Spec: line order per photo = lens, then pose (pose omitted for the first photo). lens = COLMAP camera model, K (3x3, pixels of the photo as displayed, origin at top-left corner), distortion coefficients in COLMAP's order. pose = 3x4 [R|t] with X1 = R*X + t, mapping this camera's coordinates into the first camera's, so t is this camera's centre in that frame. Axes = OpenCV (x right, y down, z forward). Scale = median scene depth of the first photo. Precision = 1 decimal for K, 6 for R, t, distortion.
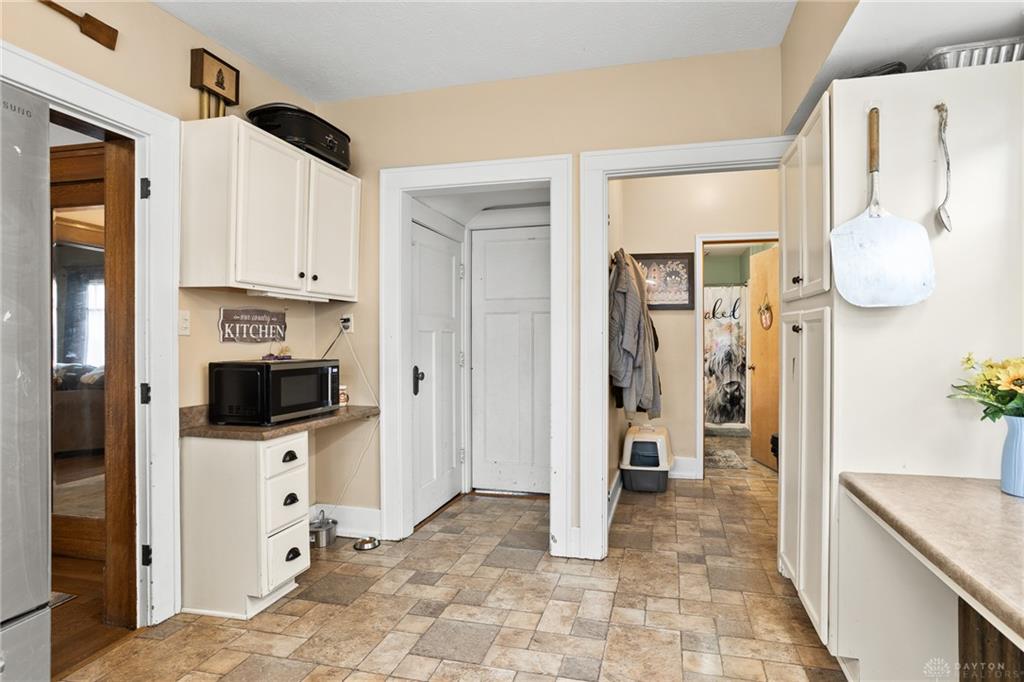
lens RADIAL K [[505.7, 0, 546.7], [0, 505.7, 338.4], [0, 0, 1]] dist [-0.047730, 0.034534]
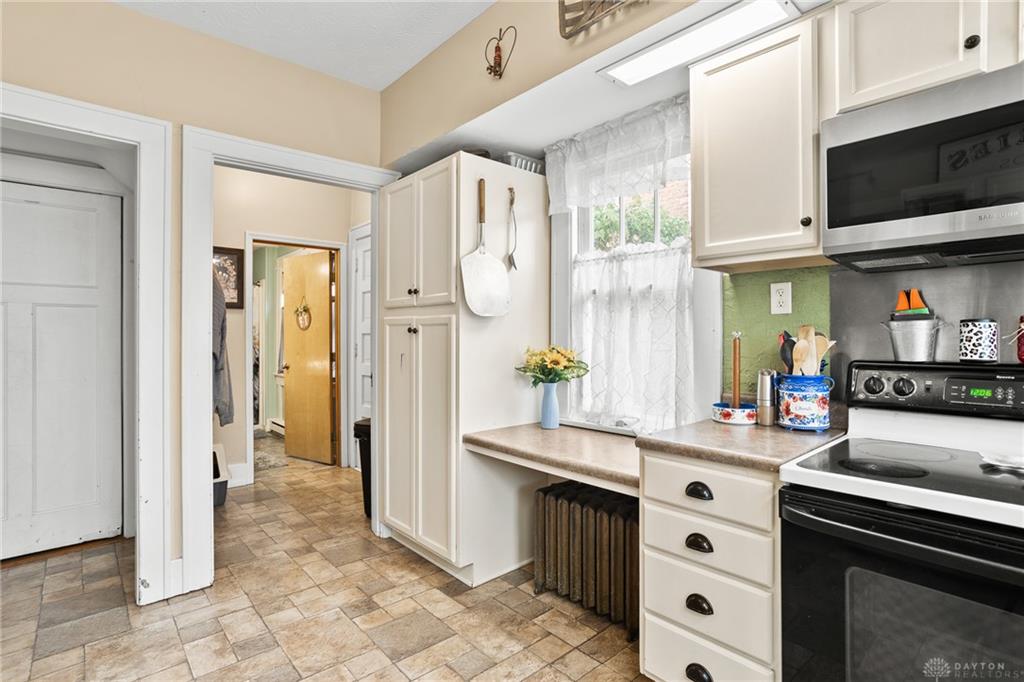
lens RADIAL K [[512.7, 0, 507.1], [0, 512.7, 338.3], [0, 0, 1]] dist [-0.068262, 0.036754]
pose [[0.581786, -0.003756, 0.813334, -0.317120], [0.004367, 0.999989, 0.001494, -0.000114], [-0.813331, 0.002682, 0.581796, 0.049064]]
